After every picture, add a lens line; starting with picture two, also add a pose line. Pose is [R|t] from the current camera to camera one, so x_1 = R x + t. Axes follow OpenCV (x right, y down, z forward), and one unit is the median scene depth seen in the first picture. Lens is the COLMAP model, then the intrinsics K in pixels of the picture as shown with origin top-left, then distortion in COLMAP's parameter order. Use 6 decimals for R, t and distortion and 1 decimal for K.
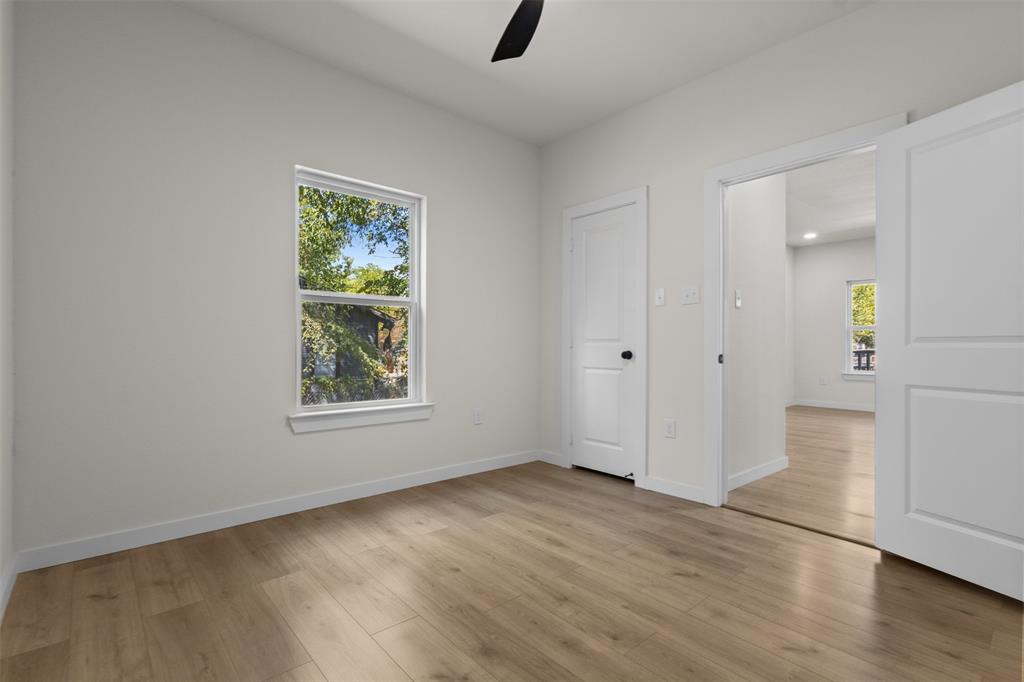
lens RADIAL K [[477.5, 0, 512.9], [0, 477.5, 344.0], [0, 0, 1]] dist [0.002213, 0.000476]
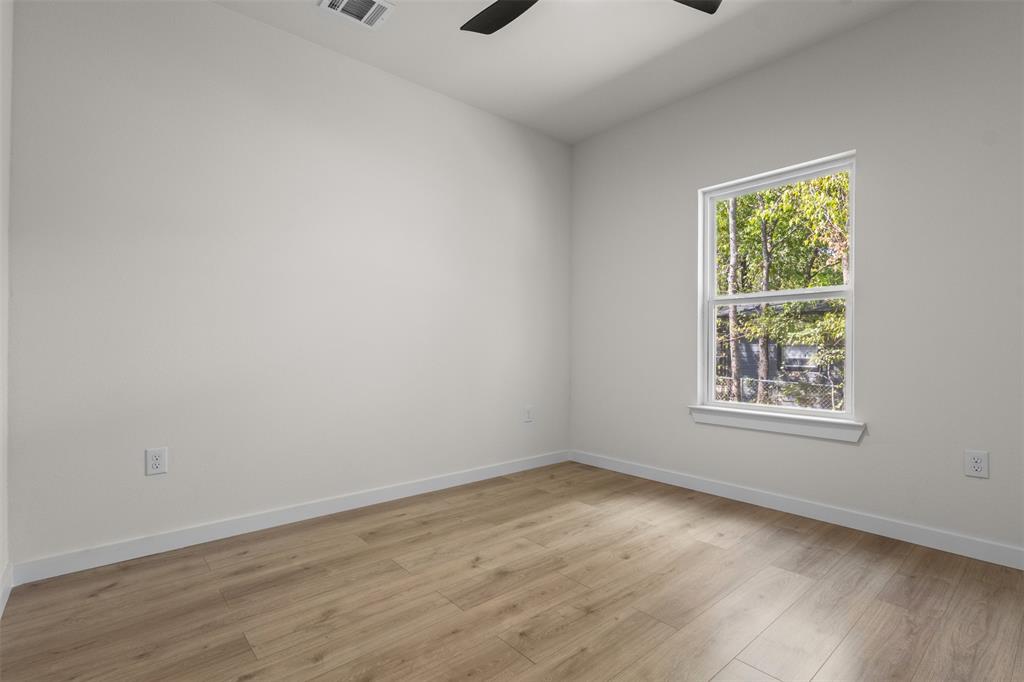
lens RADIAL K [[477.5, 0, 512.9], [0, 477.5, 344.0], [0, 0, 1]] dist [0.002213, 0.000476]
pose [[-0.013645, -0.011404, -0.999842, 0.862488], [0.004573, 0.999924, -0.011467, 0.012424], [0.999896, -0.004729, -0.013592, 0.702058]]
